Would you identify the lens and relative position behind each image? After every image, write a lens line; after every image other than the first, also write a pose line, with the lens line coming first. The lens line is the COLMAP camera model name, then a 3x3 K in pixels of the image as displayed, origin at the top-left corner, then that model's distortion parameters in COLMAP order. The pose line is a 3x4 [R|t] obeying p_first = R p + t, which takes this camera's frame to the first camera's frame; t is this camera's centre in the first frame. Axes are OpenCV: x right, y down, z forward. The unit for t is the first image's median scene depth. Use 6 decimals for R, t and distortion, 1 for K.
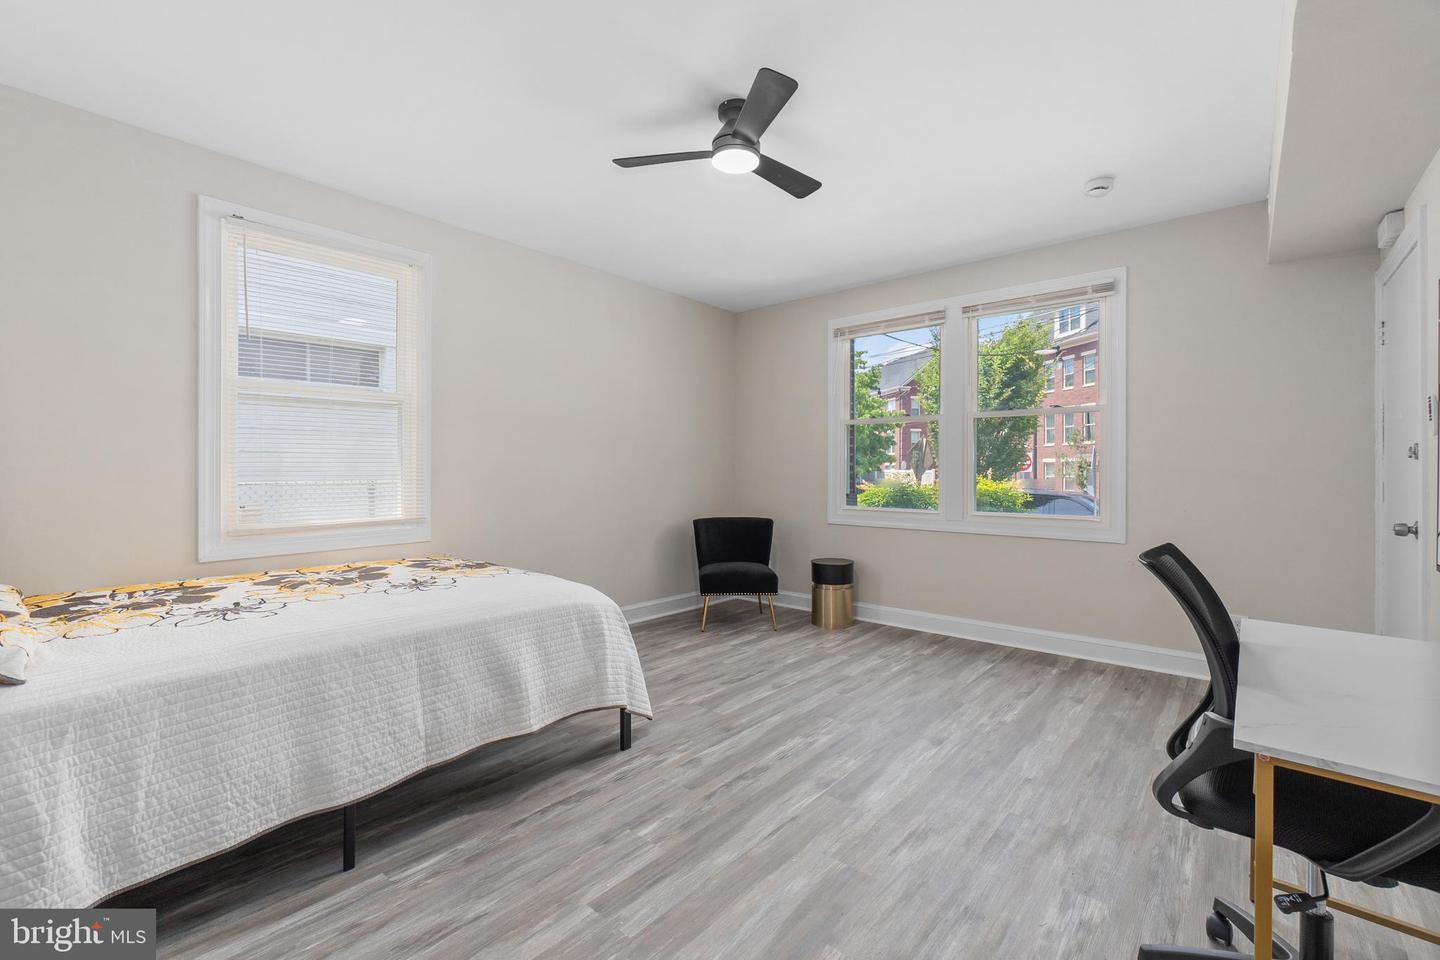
lens RADIAL K [[620.1, 0, 722.7], [0, 620.1, 467.8], [0, 0, 1]] dist [-0.008591, 0.002647]
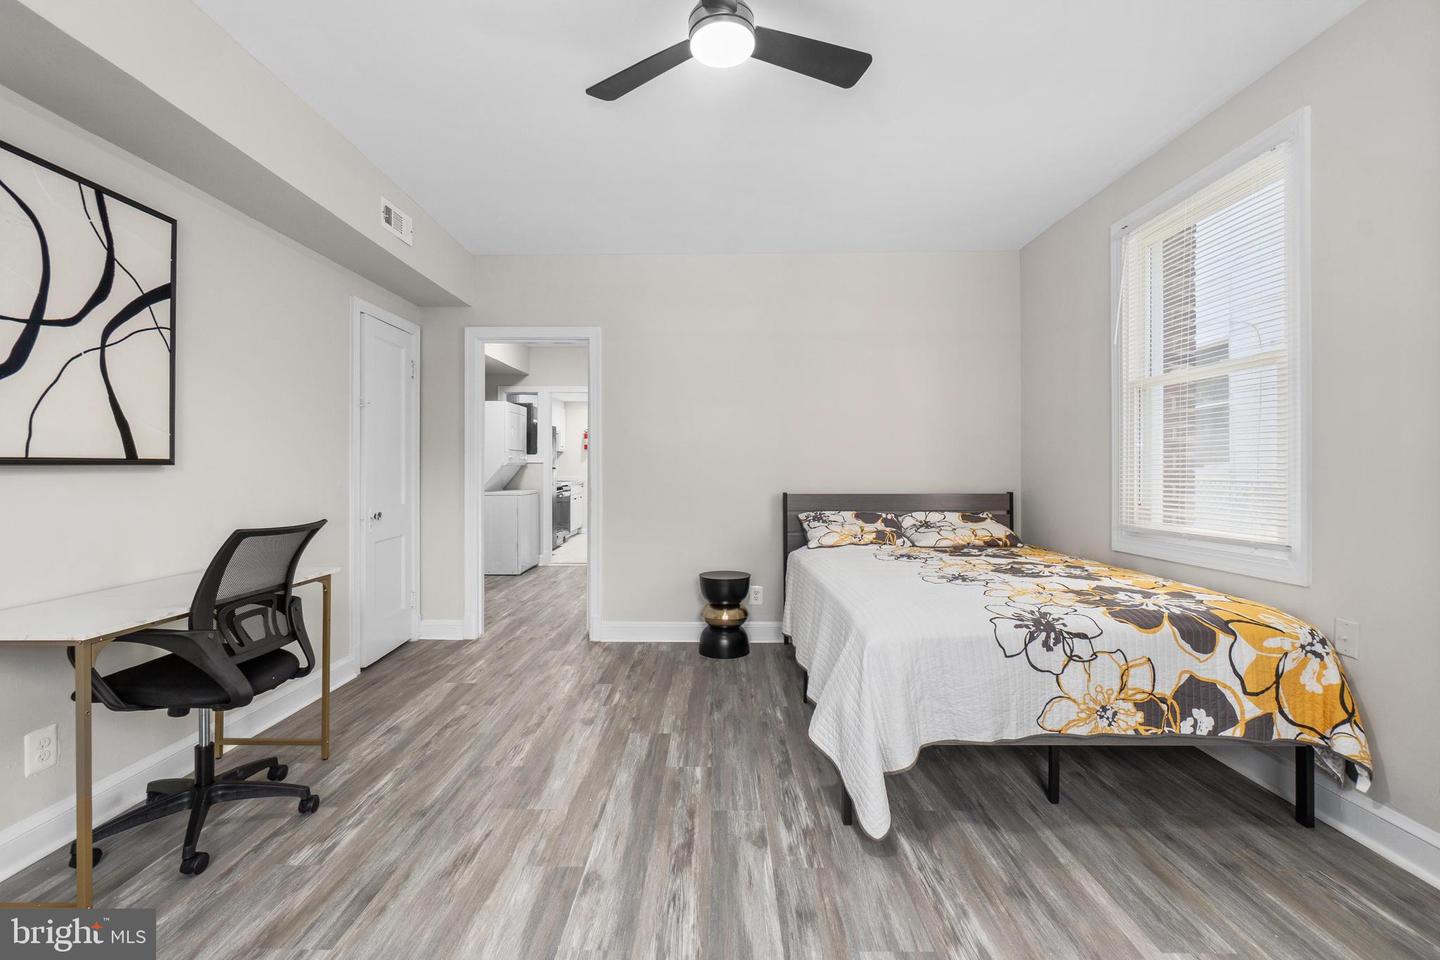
lens RADIAL K [[620.1, 0, 713.5], [0, 620.1, 468.4], [0, 0, 1]] dist [-0.008591, 0.002647]
pose [[-0.769213, -0.003033, -0.638985, 0.342992], [-0.000608, 0.999992, -0.004013, 0.005392], [0.638992, -0.002698, -0.769209, 1.078139]]
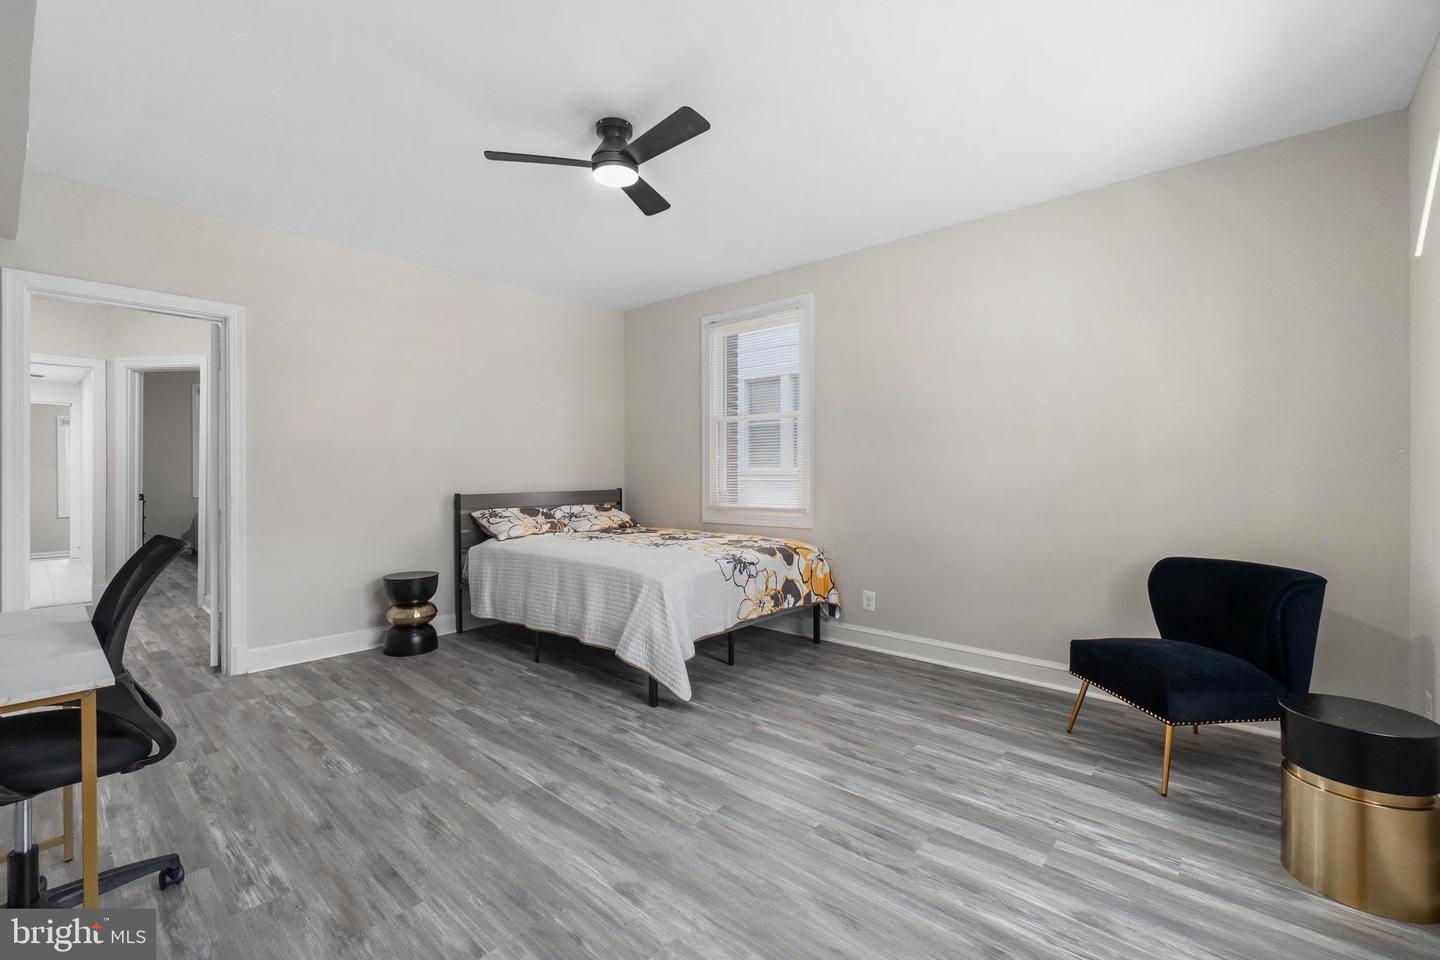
lens RADIAL K [[620.1, 0, 712.9], [0, 620.1, 473.8], [0, 0, 1]] dist [-0.008591, 0.002647]
pose [[-0.025563, 0.003906, -0.999666, 0.737299], [0.005449, 0.999978, 0.003767, 0.003684], [0.999658, -0.005351, -0.025583, 0.825618]]
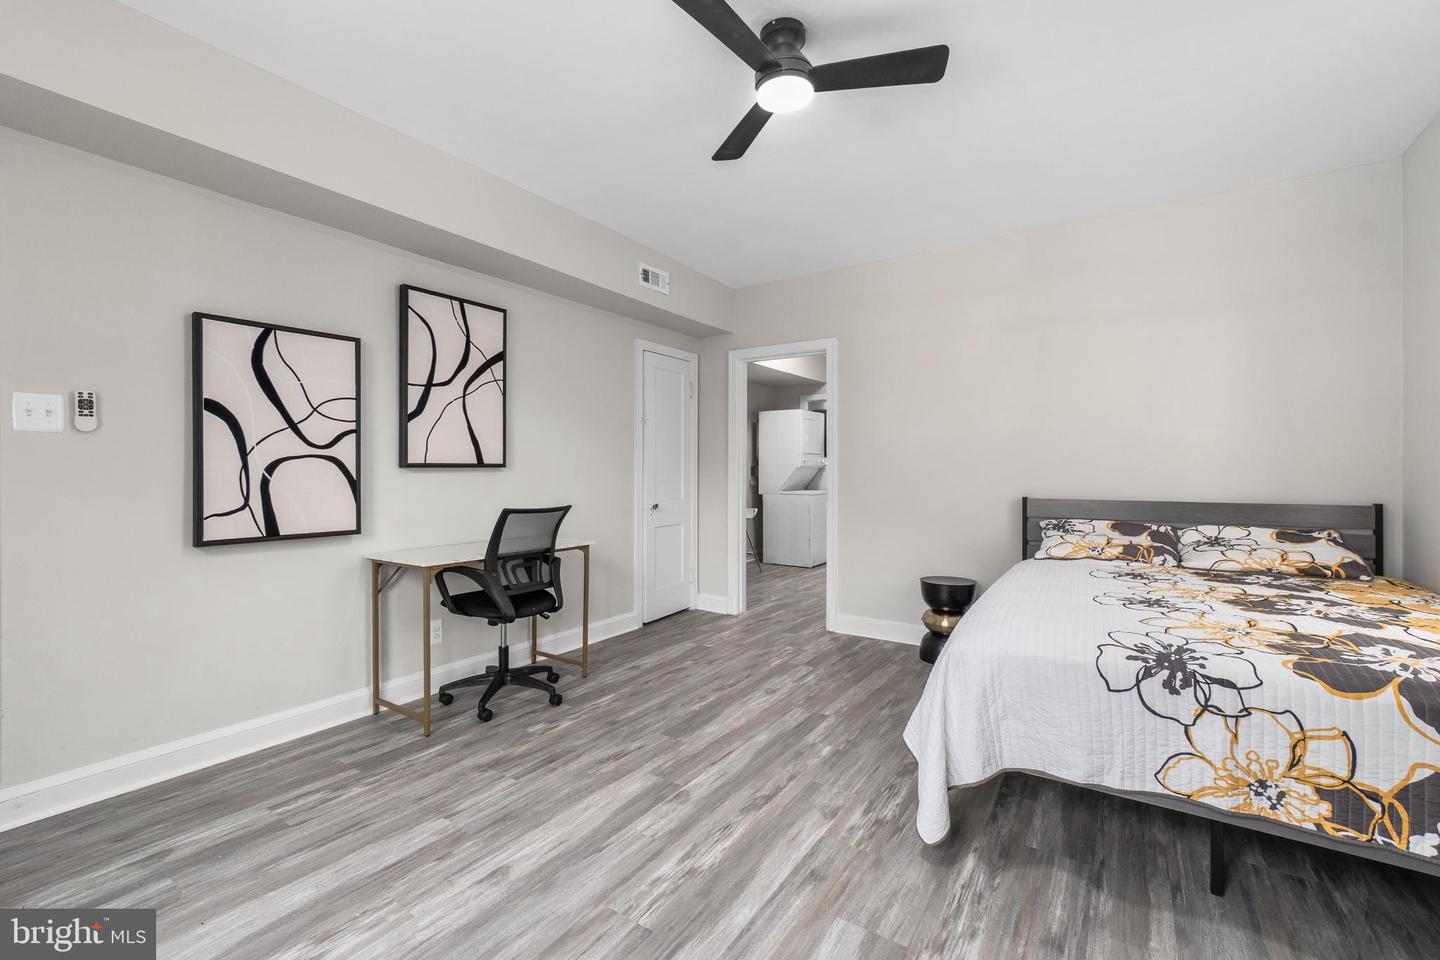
lens RADIAL K [[620.1, 0, 709.7], [0, 620.1, 471.8], [0, 0, 1]] dist [-0.008591, 0.002647]
pose [[-0.994589, -0.003954, -0.103811, 0.141874], [-0.003950, 0.999992, -0.000237, 0.005822], [0.103811, 0.000174, -0.994597, 1.256082]]
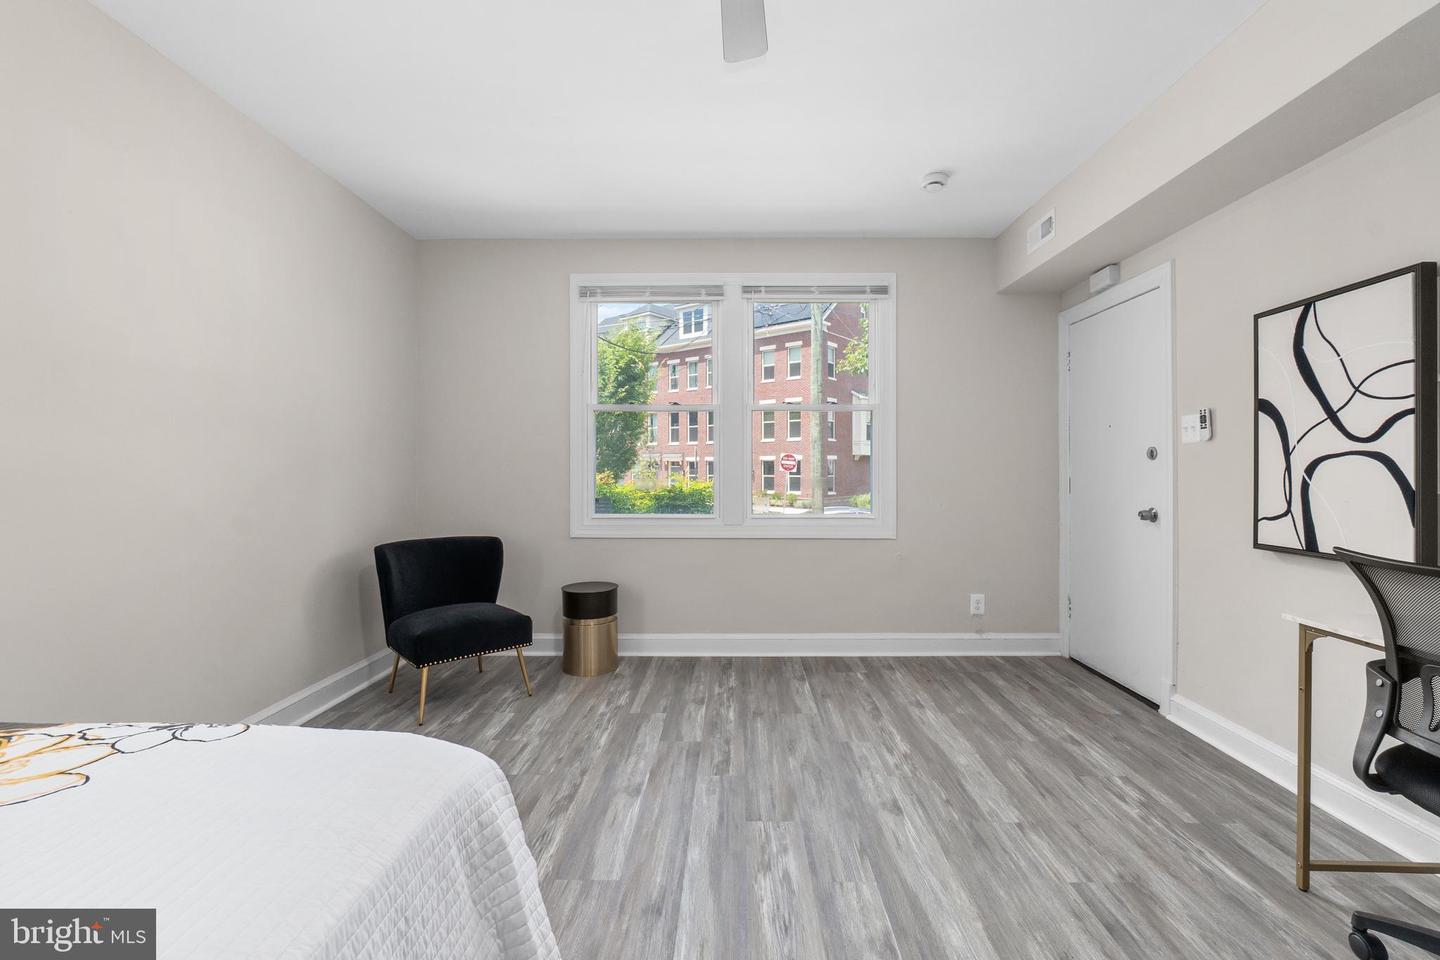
lens RADIAL K [[620.1, 0, 735.2], [0, 620.1, 472.9], [0, 0, 1]] dist [-0.008591, 0.002647]
pose [[0.763249, -0.006038, 0.646077, -0.241057], [-0.001295, 0.999940, 0.010876, 0.000216], [-0.646104, -0.009138, 0.763195, 0.392341]]
